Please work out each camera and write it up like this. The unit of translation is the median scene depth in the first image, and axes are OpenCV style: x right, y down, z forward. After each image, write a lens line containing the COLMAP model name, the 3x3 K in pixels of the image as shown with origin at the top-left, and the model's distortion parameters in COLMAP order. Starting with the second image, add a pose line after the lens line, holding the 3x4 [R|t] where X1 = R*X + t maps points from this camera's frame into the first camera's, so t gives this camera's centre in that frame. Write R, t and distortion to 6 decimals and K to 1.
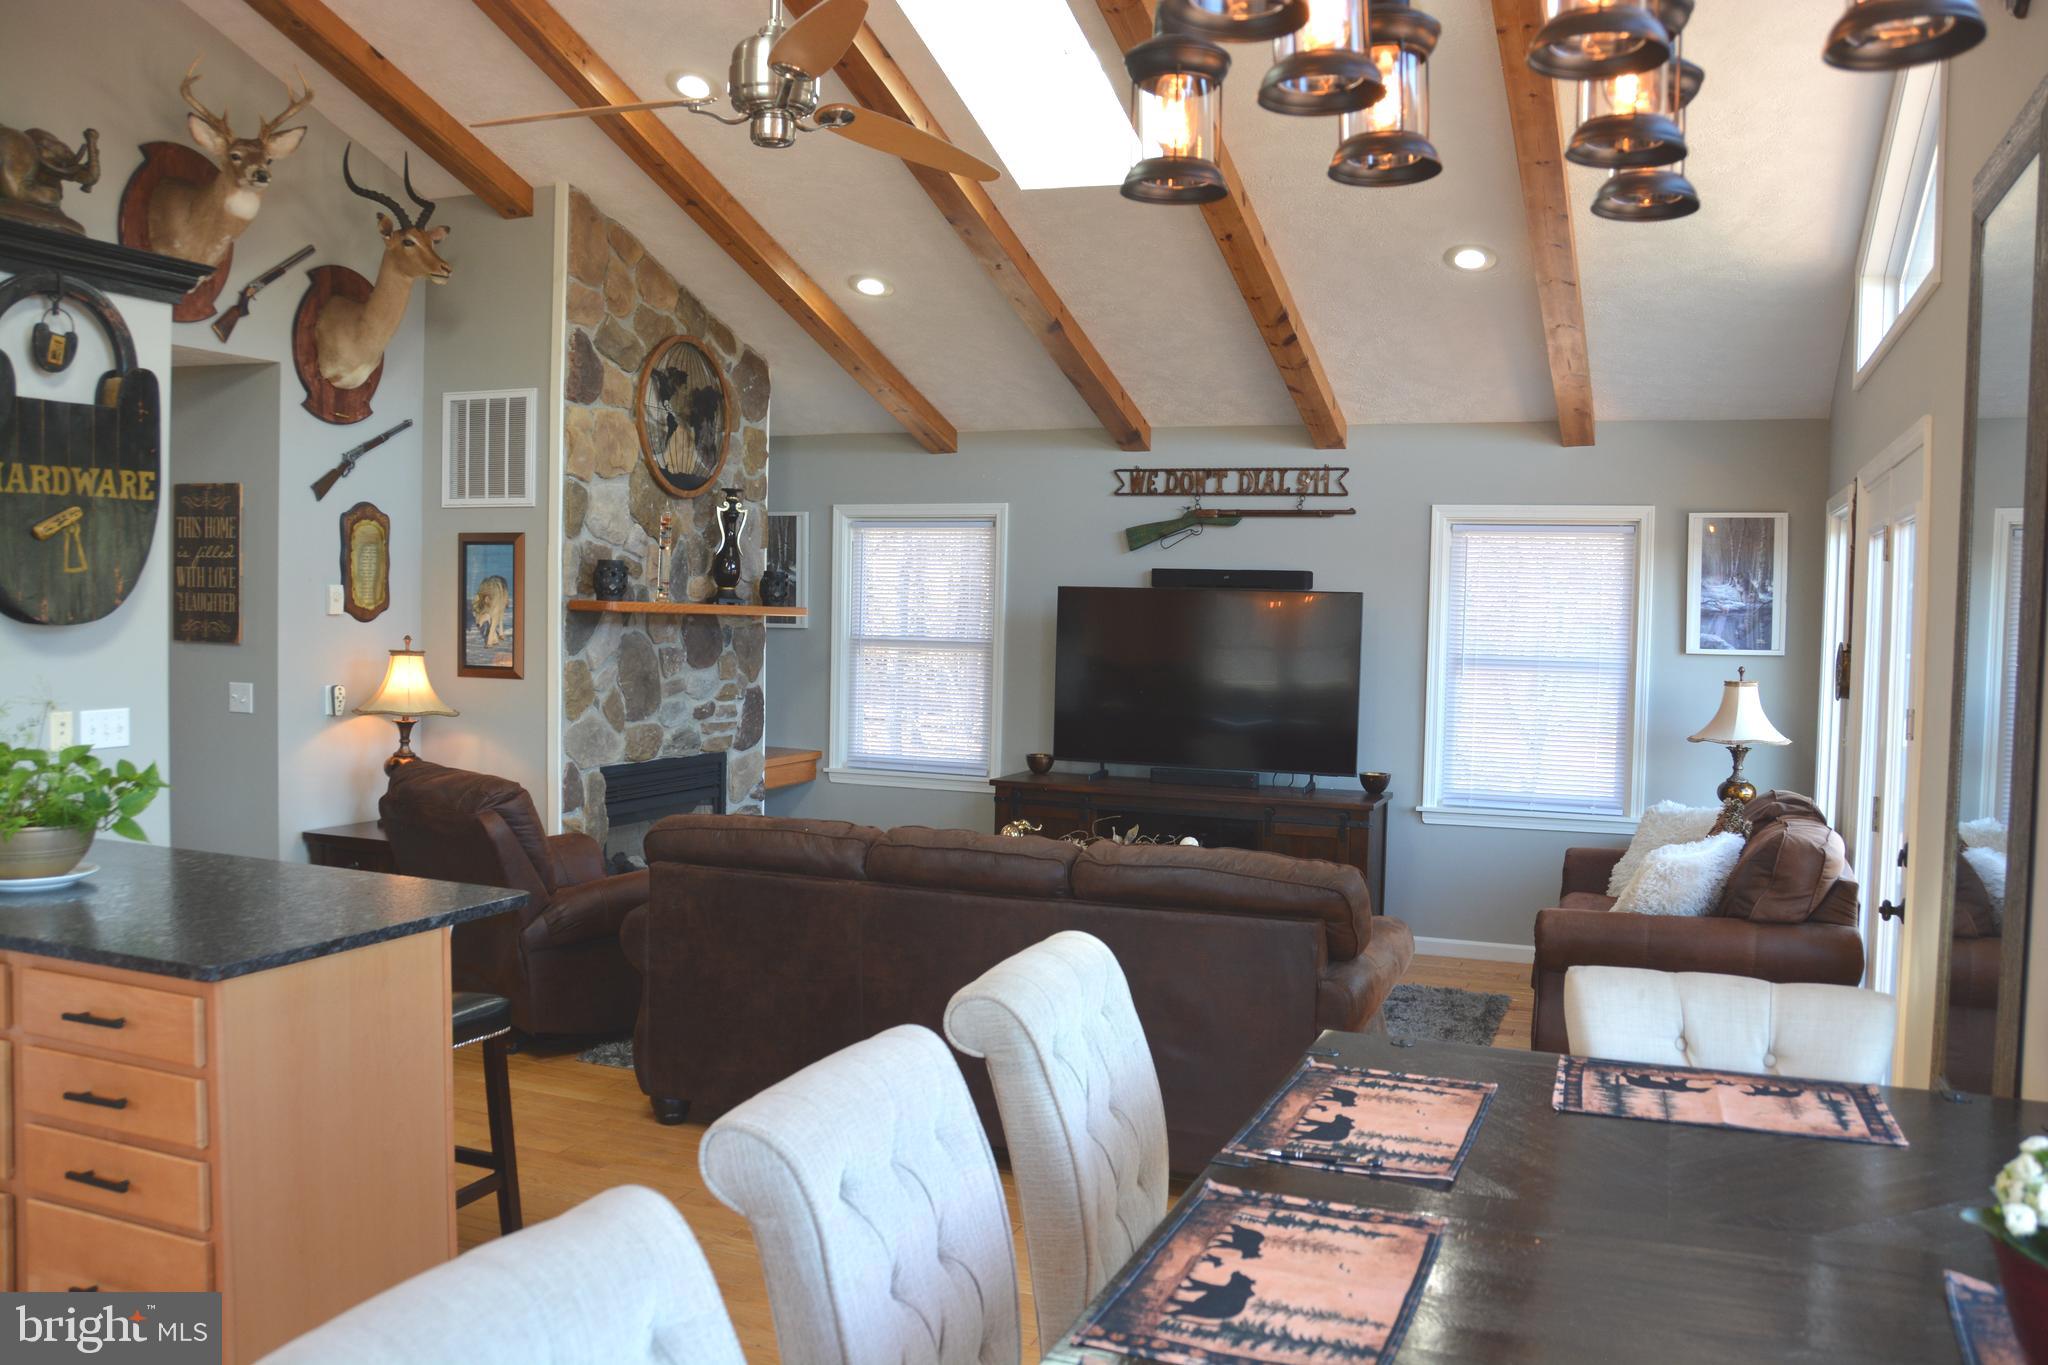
lens RADIAL K [[1668.3, 0, 1025.6], [0, 1668.3, 685.9], [0, 0, 1]] dist [-0.122817, 0.084361]
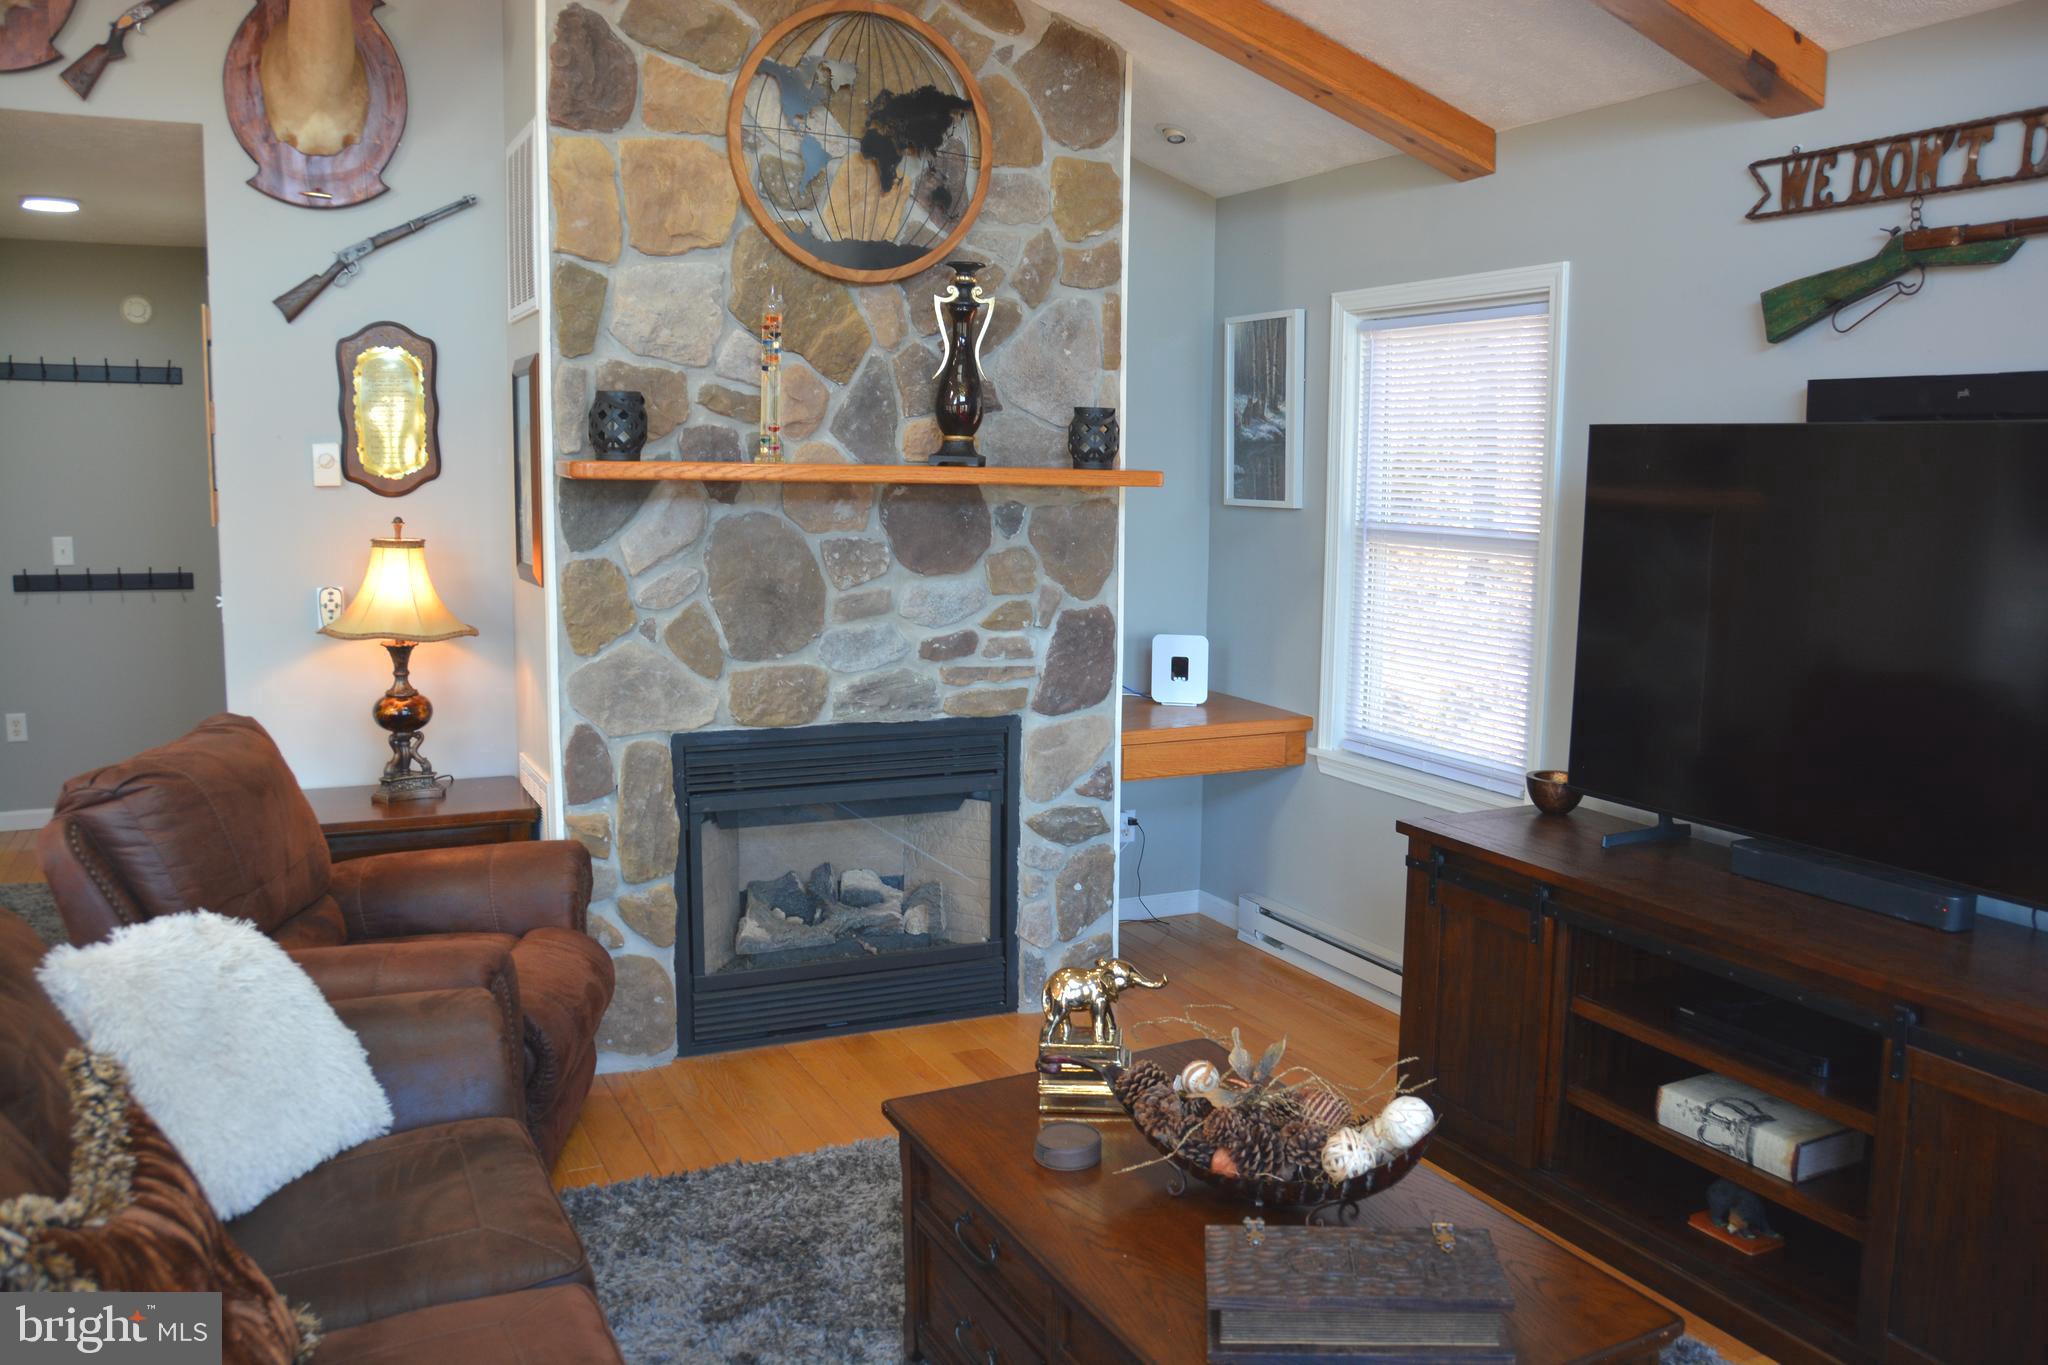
lens RADIAL K [[1668.3, 0, 1017.8], [0, 1668.3, 685.0], [0, 0, 1]] dist [-0.122817, 0.084361]
pose [[0.736397, 0.077684, -0.672075, 0.230937], [-0.028797, 0.996085, 0.083582, -0.022240], [0.675937, -0.042196, 0.735751, 0.587503]]
